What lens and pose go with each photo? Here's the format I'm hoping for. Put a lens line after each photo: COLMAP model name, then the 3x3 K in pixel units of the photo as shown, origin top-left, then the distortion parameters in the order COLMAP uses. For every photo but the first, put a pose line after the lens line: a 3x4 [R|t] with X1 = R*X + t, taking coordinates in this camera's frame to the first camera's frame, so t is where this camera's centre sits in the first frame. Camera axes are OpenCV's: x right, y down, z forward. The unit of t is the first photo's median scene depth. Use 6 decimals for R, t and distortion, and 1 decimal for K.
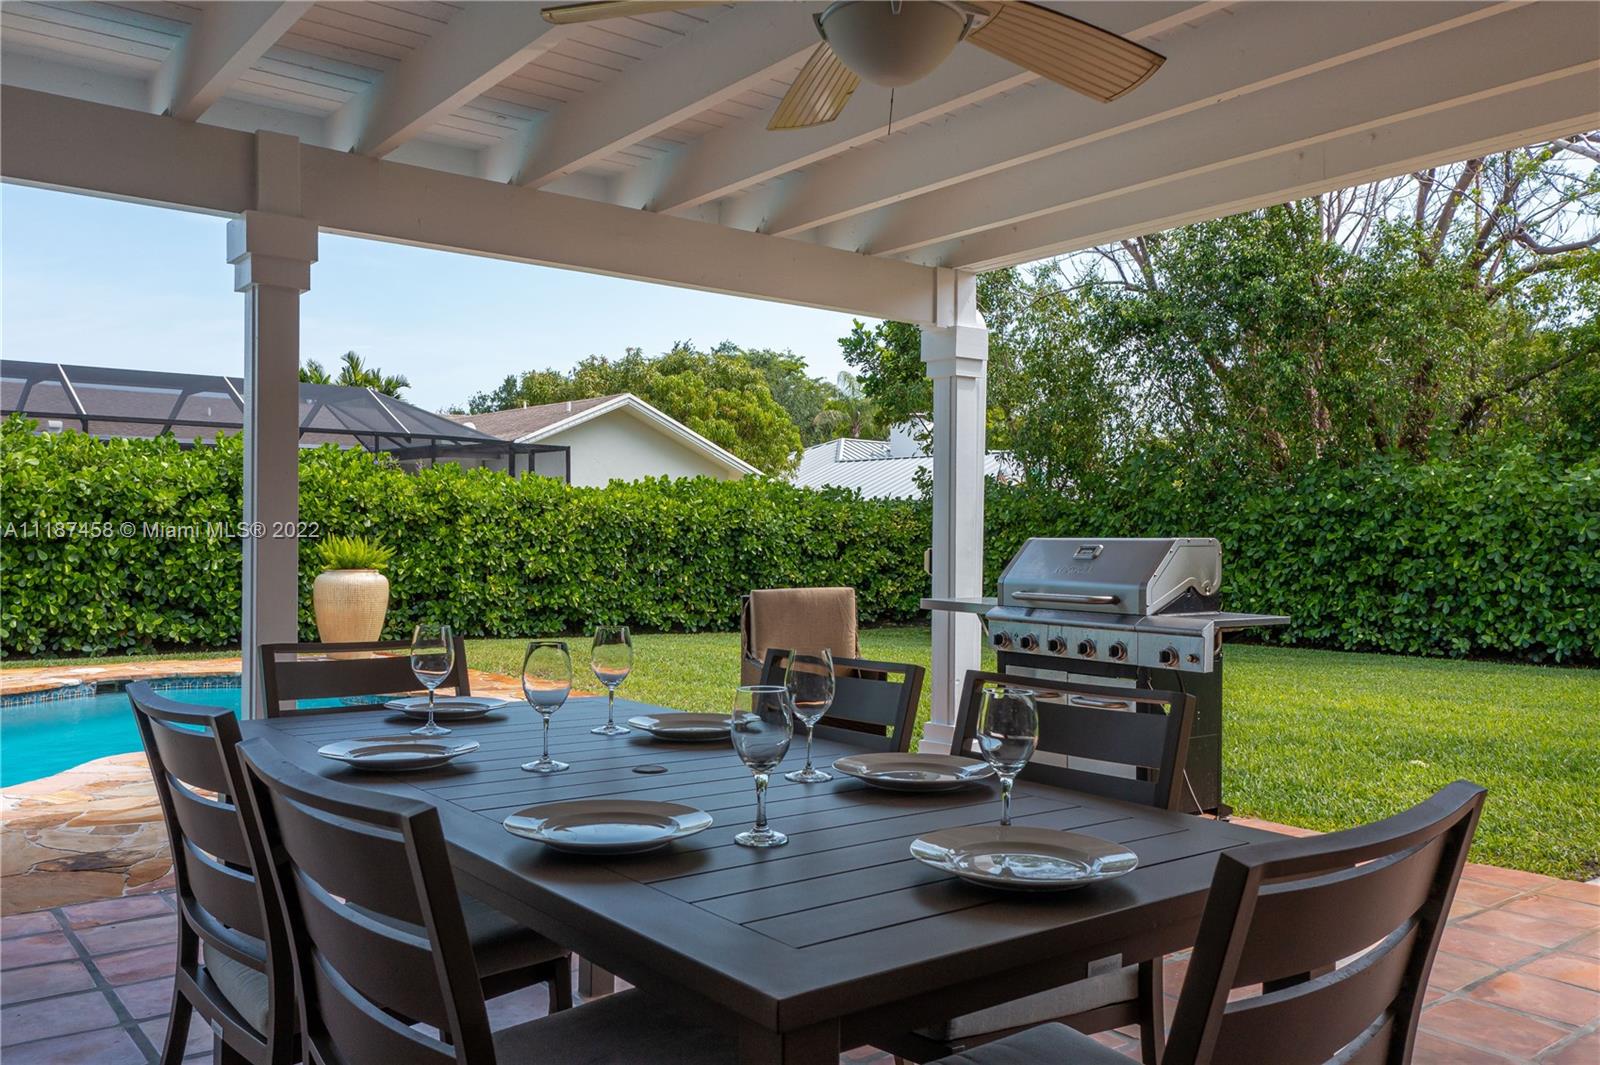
lens RADIAL K [[1263.6, 0, 803.1], [0, 1263.6, 534.5], [0, 0, 1]] dist [0.006710, -0.008991]
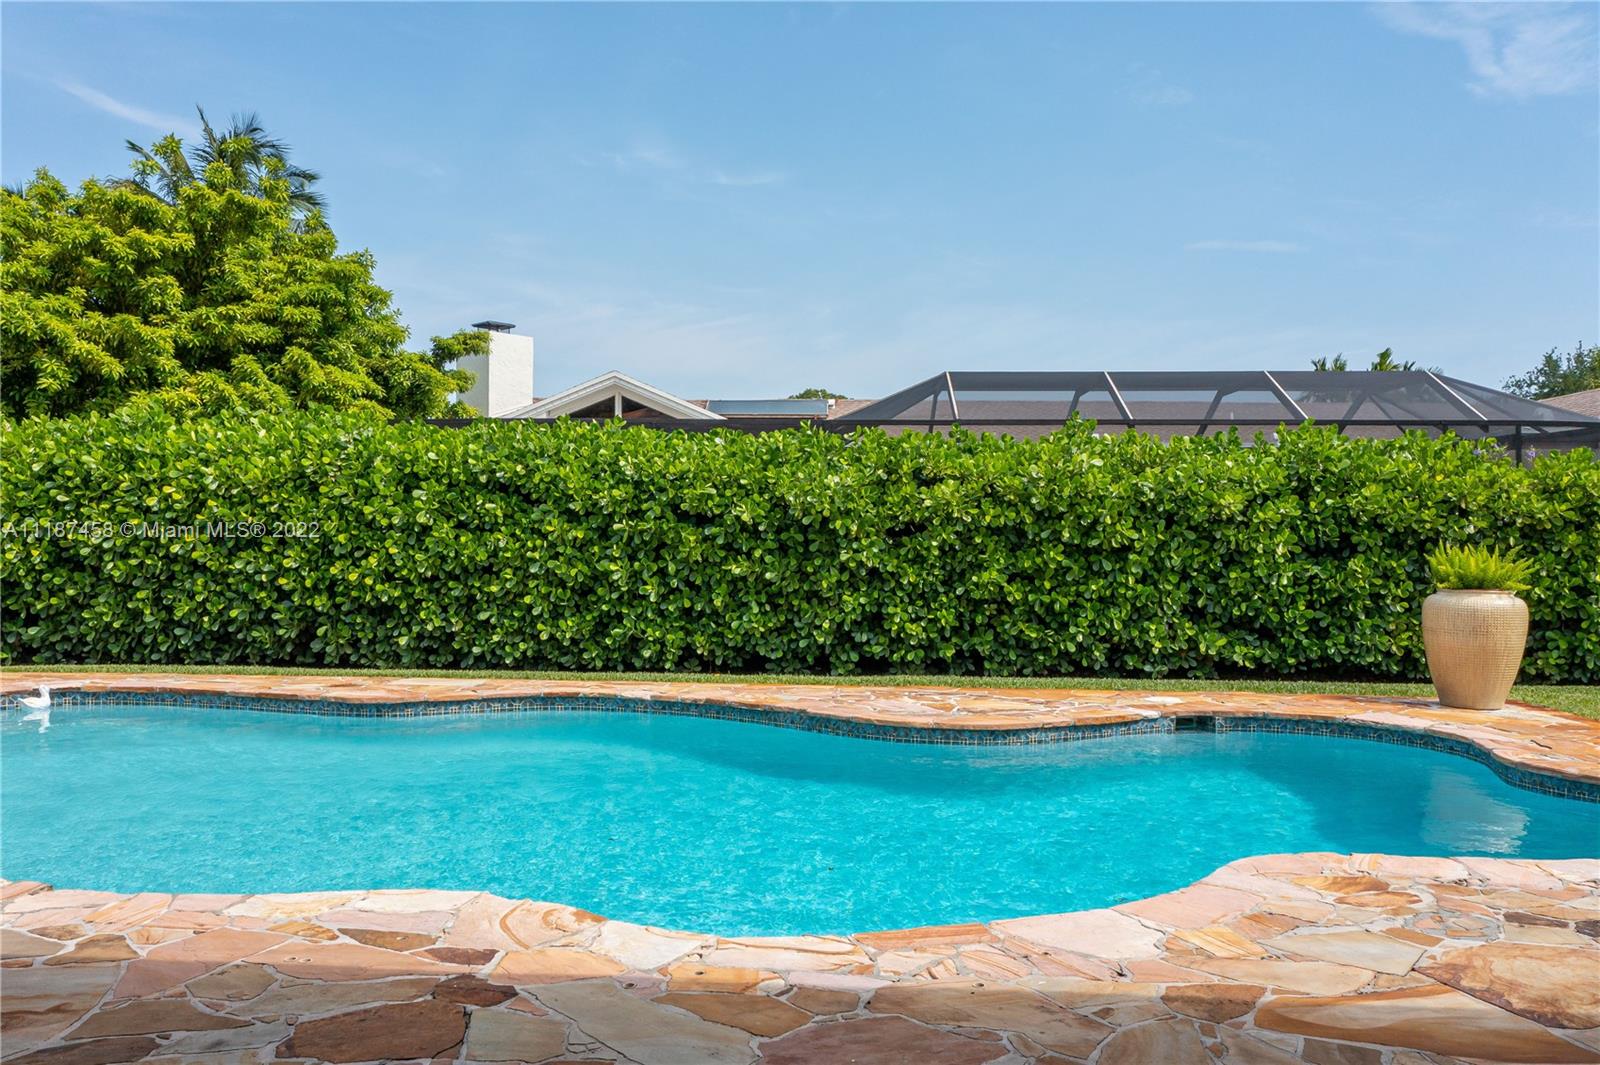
lens RADIAL K [[1263.6, 0, 799.9], [0, 1263.6, 534.3], [0, 0, 1]] dist [0.006710, -0.008991]
pose [[0.733612, -0.002542, -0.679564, -0.130109], [-0.002065, 0.999980, -0.005970, -0.000225], [0.679565, 0.005783, 0.733592, 0.159779]]
